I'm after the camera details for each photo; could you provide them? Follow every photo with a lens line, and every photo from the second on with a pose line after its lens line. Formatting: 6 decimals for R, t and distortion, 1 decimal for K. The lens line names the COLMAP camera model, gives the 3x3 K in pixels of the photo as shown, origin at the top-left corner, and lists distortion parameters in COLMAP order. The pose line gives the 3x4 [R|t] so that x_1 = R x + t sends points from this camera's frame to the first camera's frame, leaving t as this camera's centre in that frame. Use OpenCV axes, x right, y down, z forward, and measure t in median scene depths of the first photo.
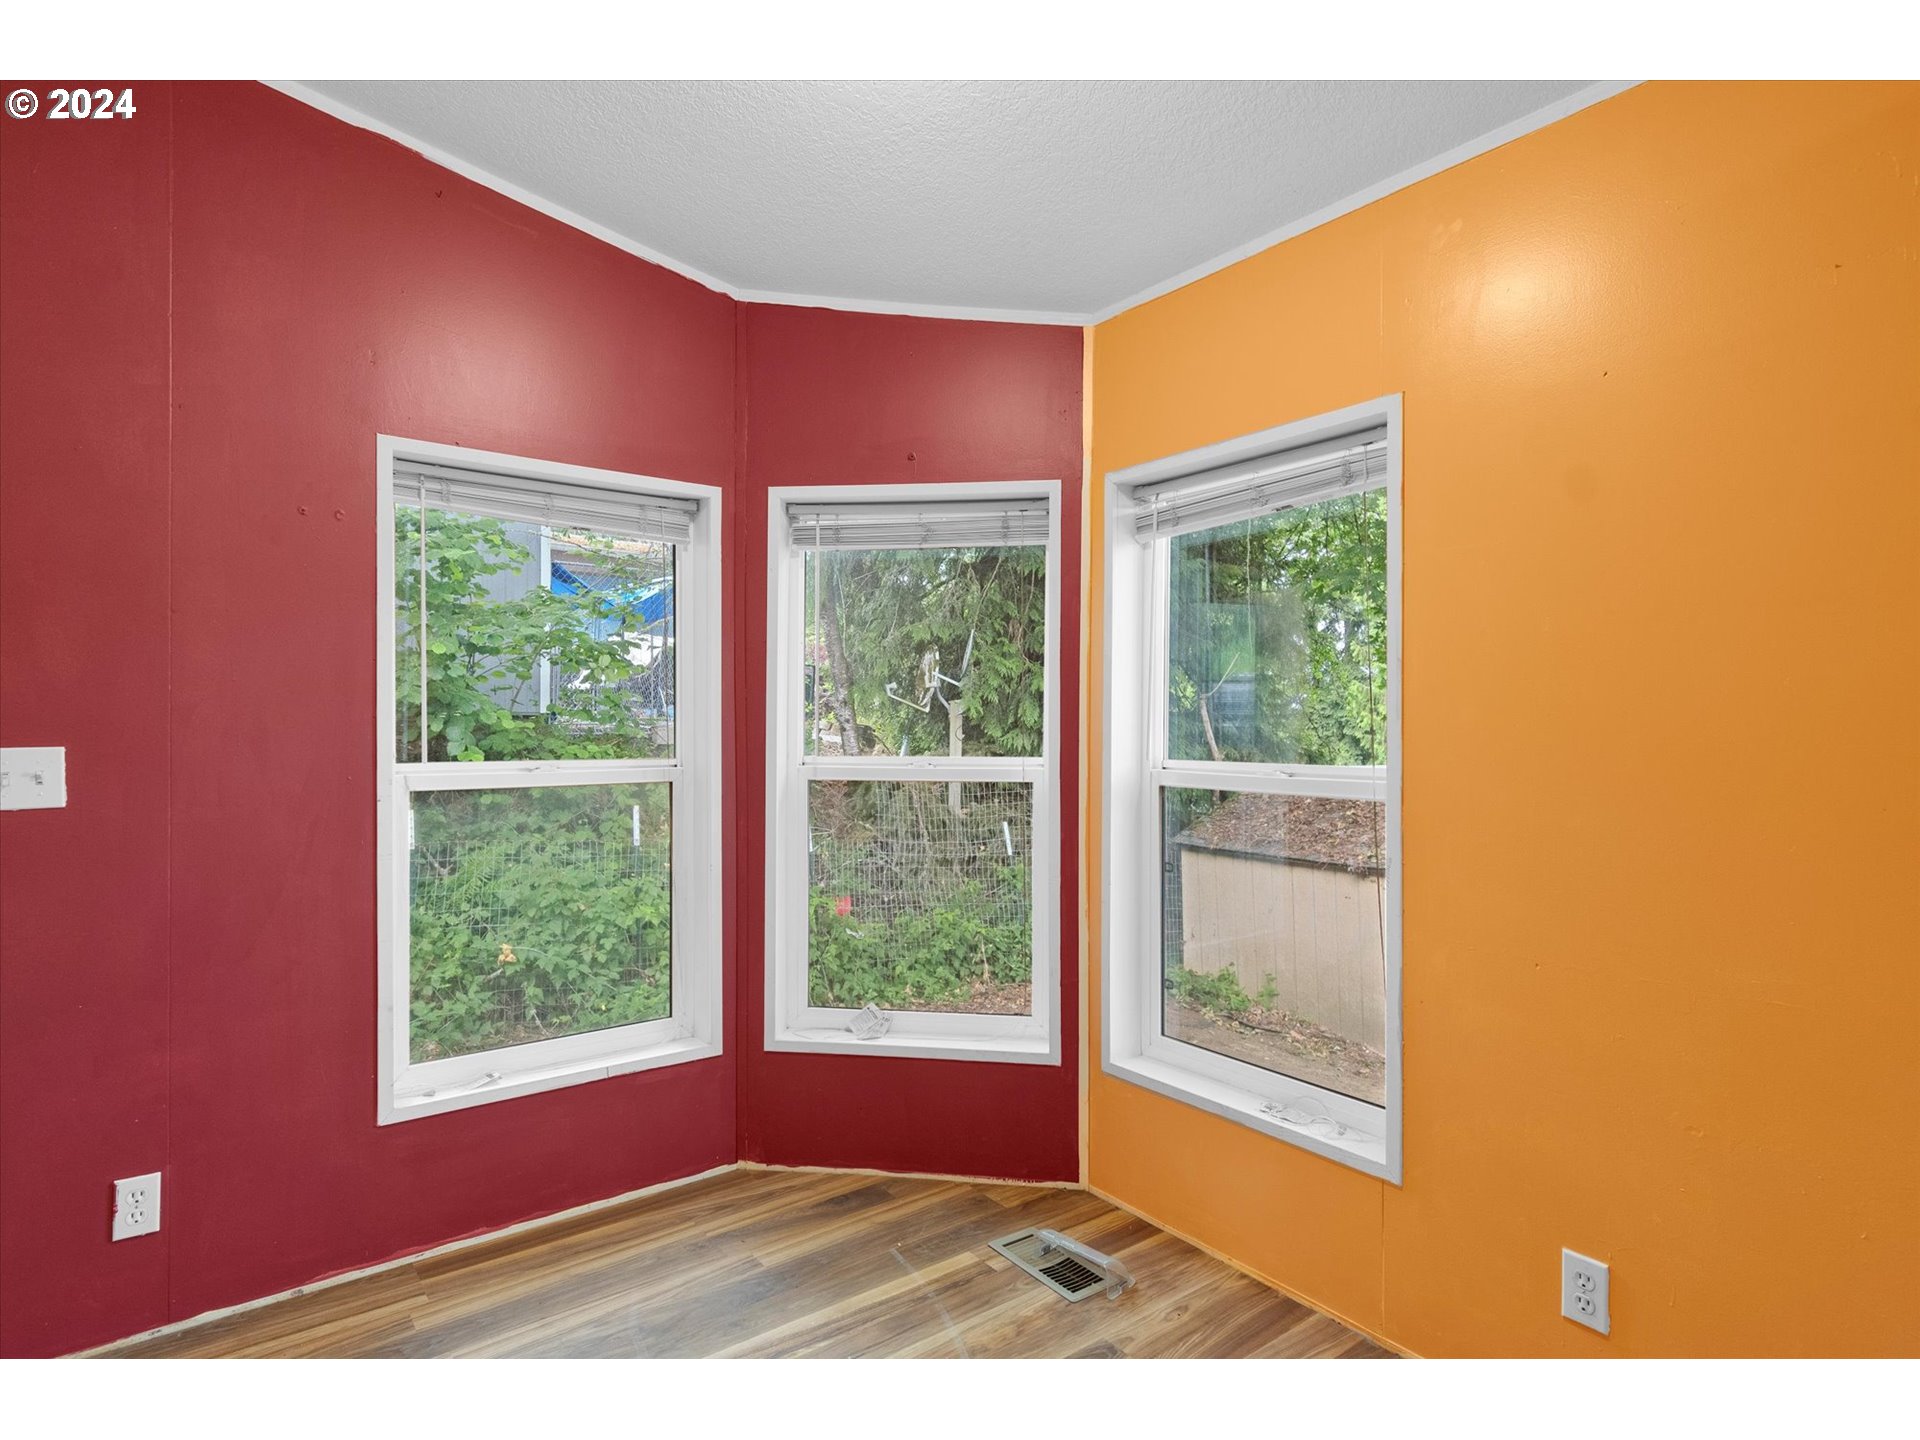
lens RADIAL K [[1008.0, 0, 960.0], [0, 1008.0, 720.0], [0, 0, 1]] dist [0.001932, 0.000077]
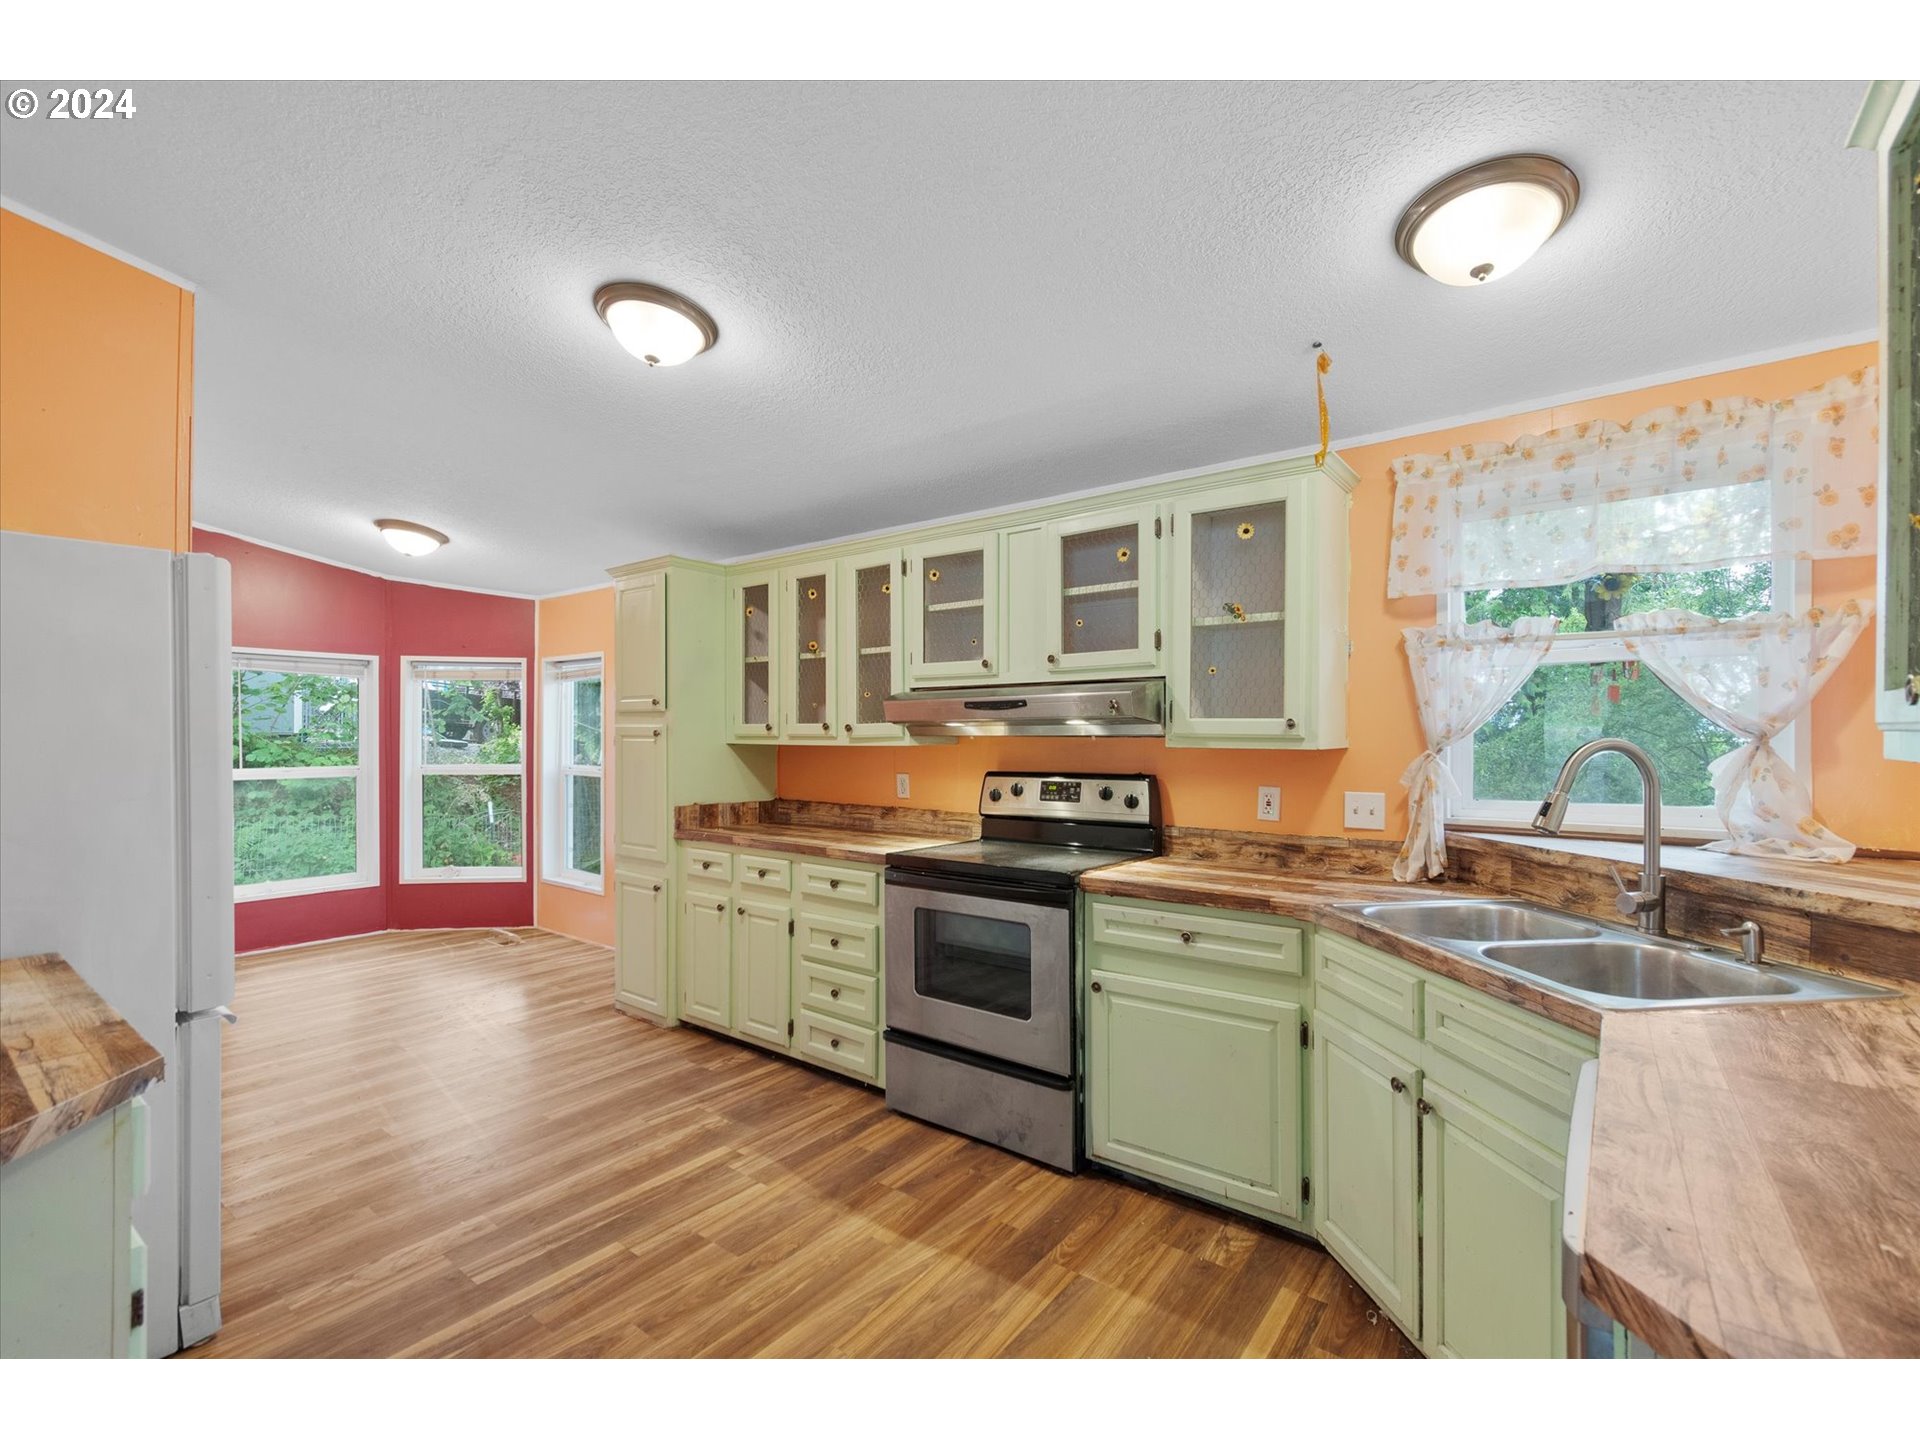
lens RADIAL K [[856.6, 0, 965.0], [0, 856.6, 739.3], [0, 0, 1]] dist [0.003890, 0.000108]
pose [[0.964364, 0.002411, 0.264567, 0.585960], [-0.005112, 0.999942, 0.009520, -0.053908], [-0.264529, -0.010533, 0.964320, -1.392465]]
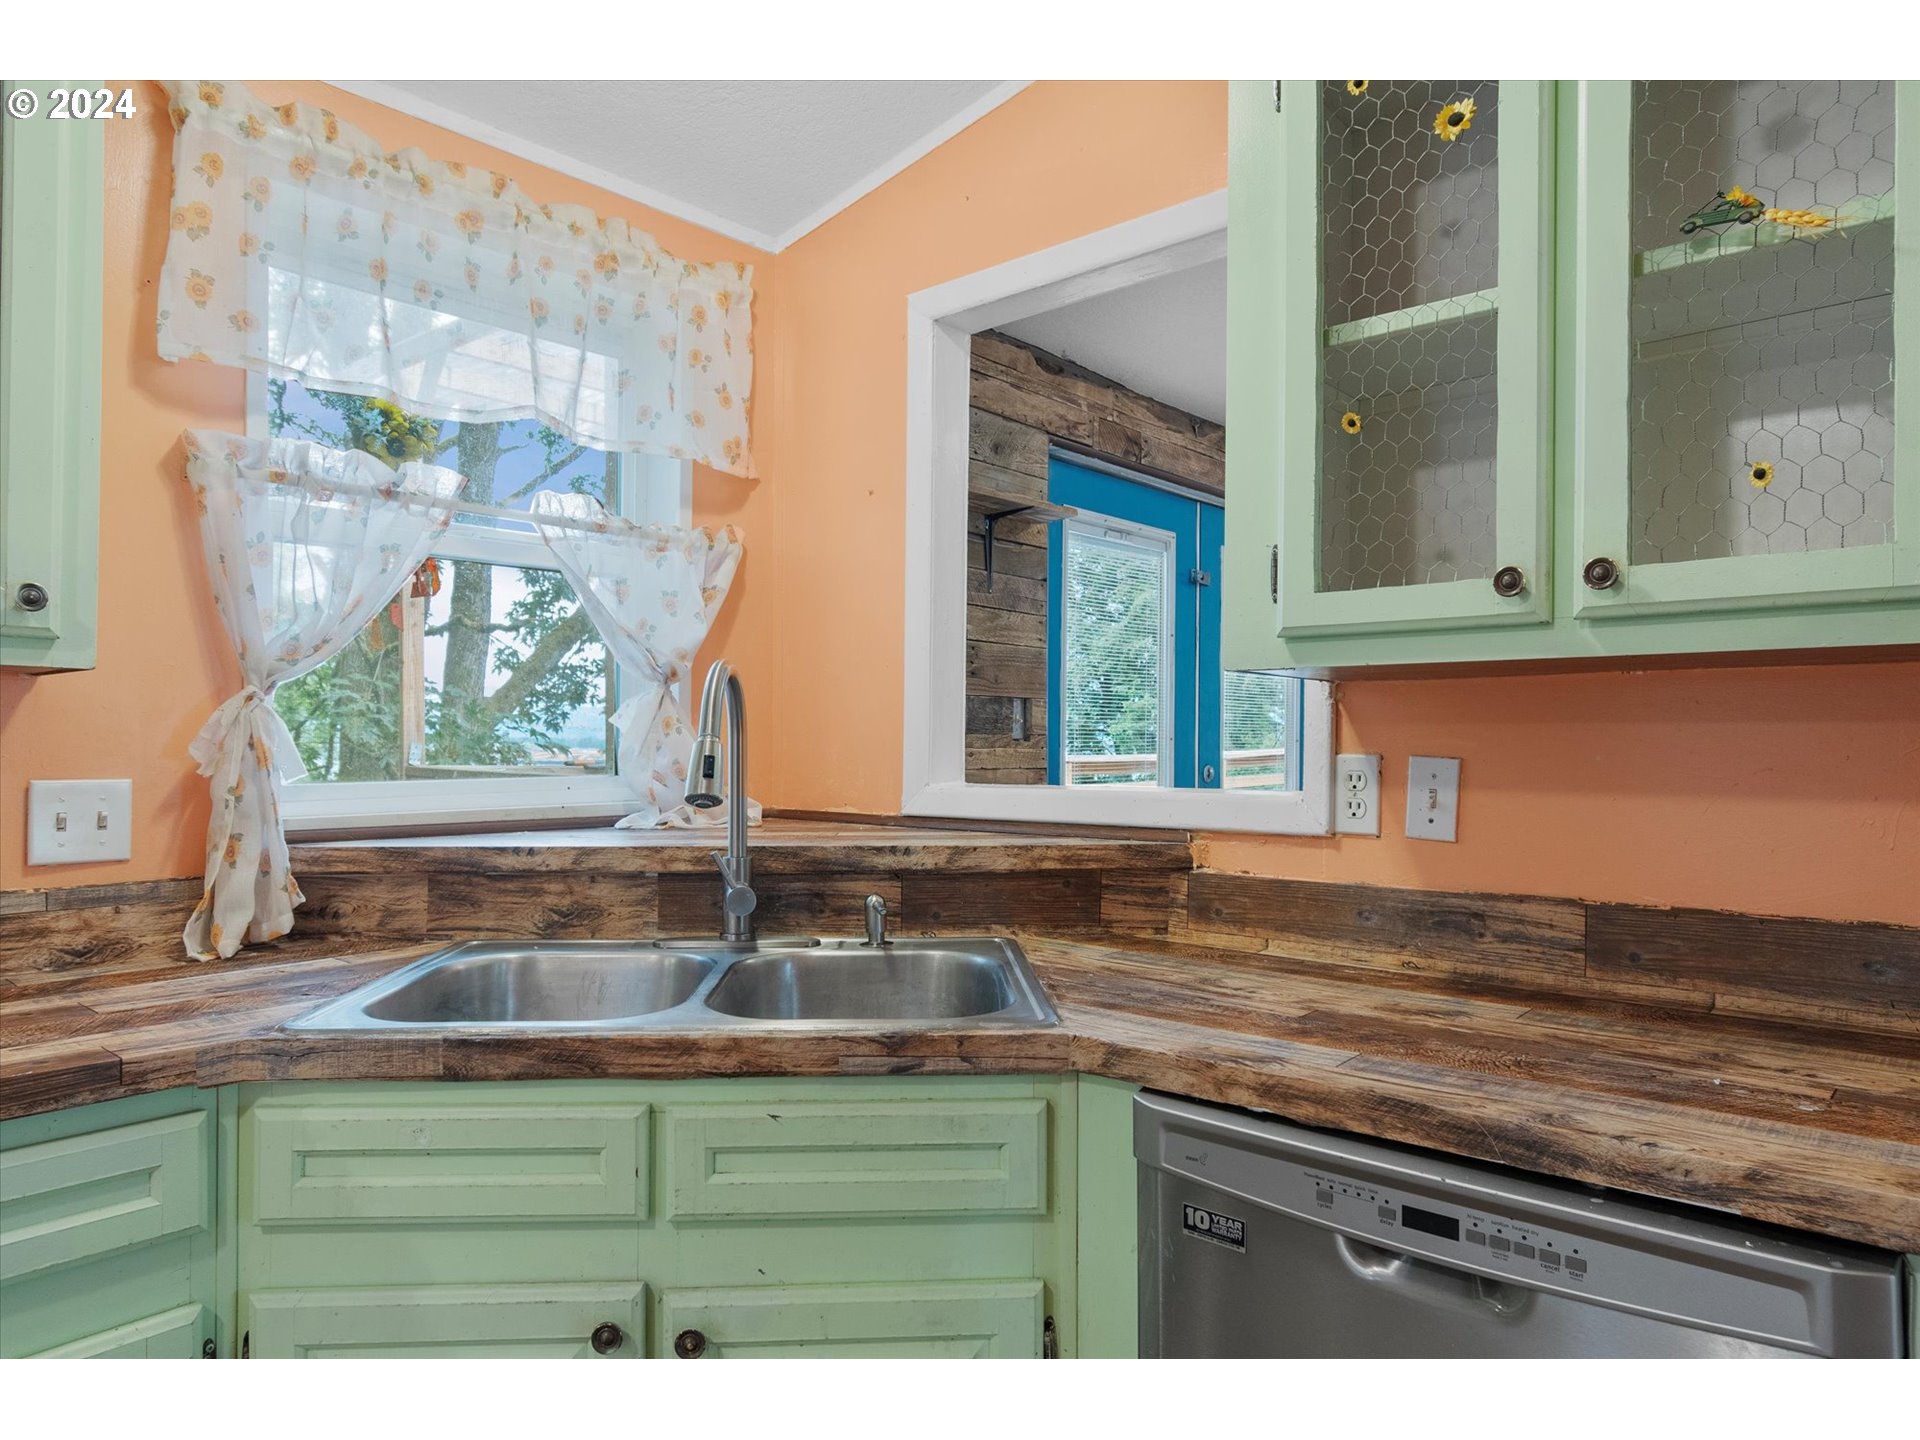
lens RADIAL K [[1173.5, 0, 956.7], [0, 1173.5, 741.9], [0, 0, 1]] dist [0.000148, 0.000022]
pose [[-0.192870, 0.003882, 0.981217, 0.621771], [-0.009587, 0.999937, -0.005841, -0.006586], [-0.981178, -0.010534, -0.192820, -0.893941]]
